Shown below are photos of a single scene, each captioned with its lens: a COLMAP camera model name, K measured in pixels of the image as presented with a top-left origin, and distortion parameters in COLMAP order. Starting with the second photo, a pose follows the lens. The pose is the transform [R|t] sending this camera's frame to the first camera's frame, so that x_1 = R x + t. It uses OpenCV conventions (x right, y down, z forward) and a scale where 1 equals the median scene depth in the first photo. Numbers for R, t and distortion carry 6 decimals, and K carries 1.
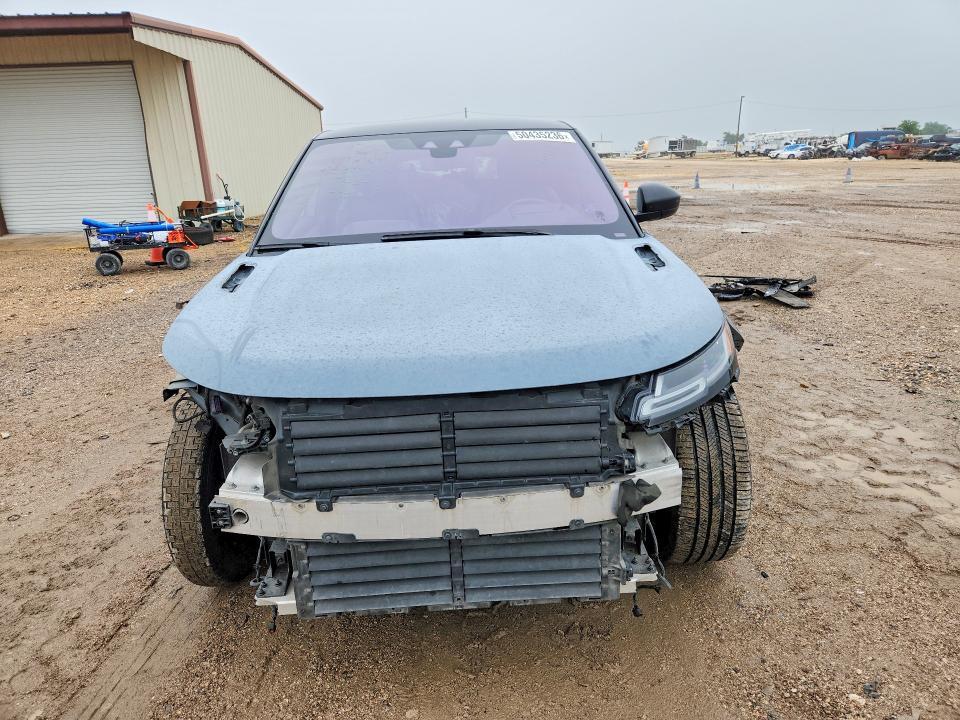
lens RADIAL K [[678.3, 0, 480.0], [0, 678.3, 360.0], [0, 0, 1]] dist [0.034126, -0.003054]
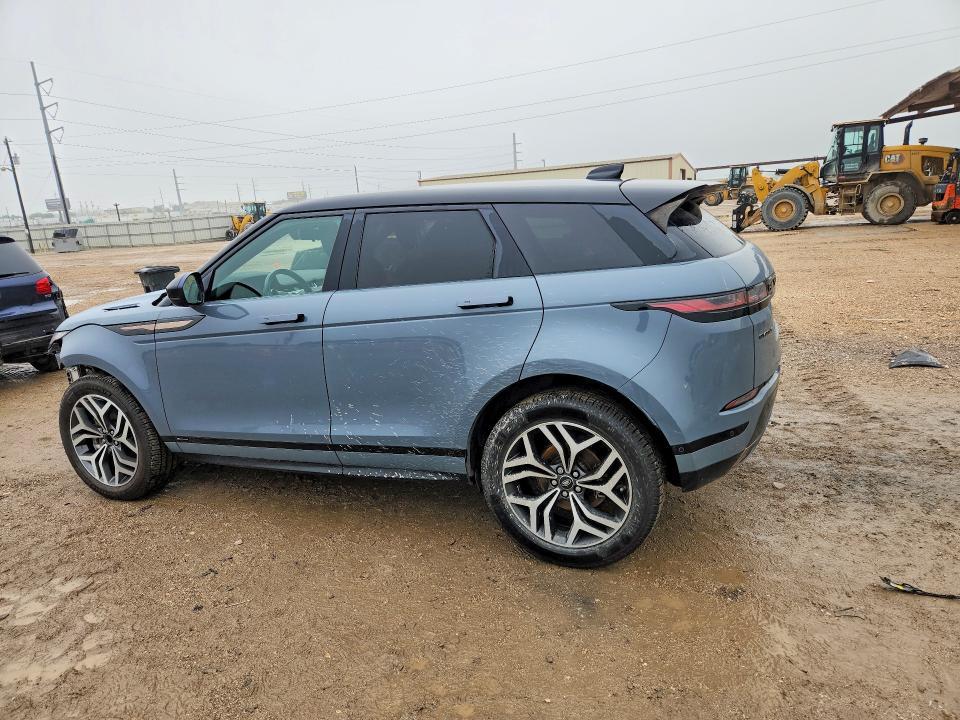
lens RADIAL K [[678.3, 0, 480.0], [0, 678.3, 360.0], [0, 0, 1]] dist [0.034126, -0.003054]
pose [[-0.442533, 0.278854, -0.852294, 0.295865], [-0.172031, 0.906372, 0.385870, -0.186690], [0.880096, 0.317381, -0.353128, 0.538487]]
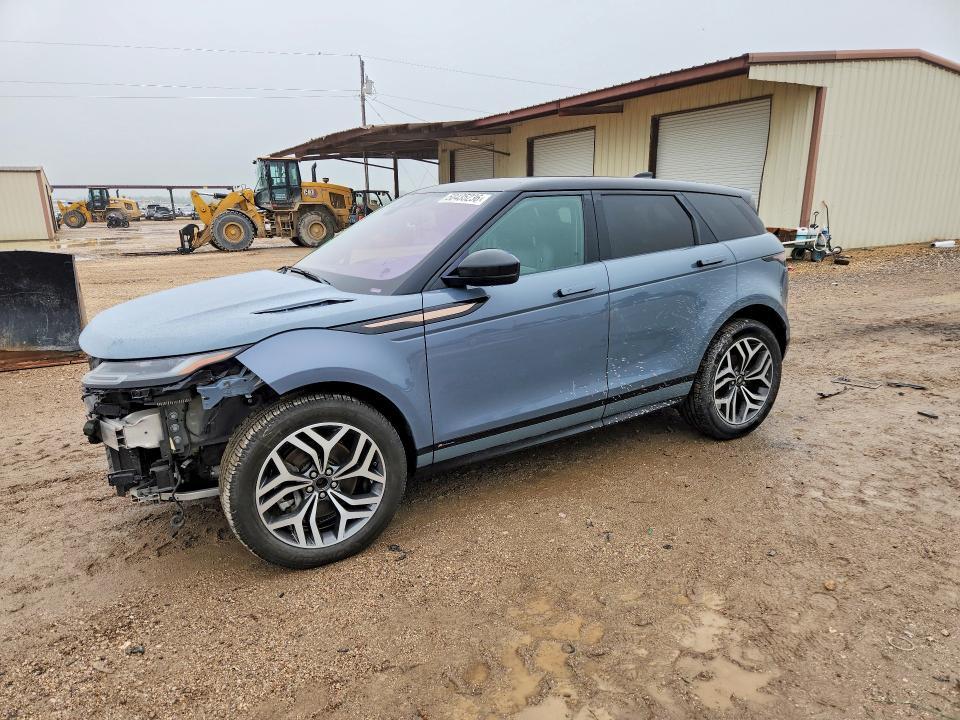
lens RADIAL K [[651.2, 0, 480.1], [0, 651.2, 389.7], [0, 0, 1]] dist [0.053300, -0.002694]
pose [[0.473744, 0.280788, -0.834701, 0.320747], [-0.256995, 0.950633, 0.173926, -0.066538], [0.842331, 0.132117, 0.522517, 0.149899]]
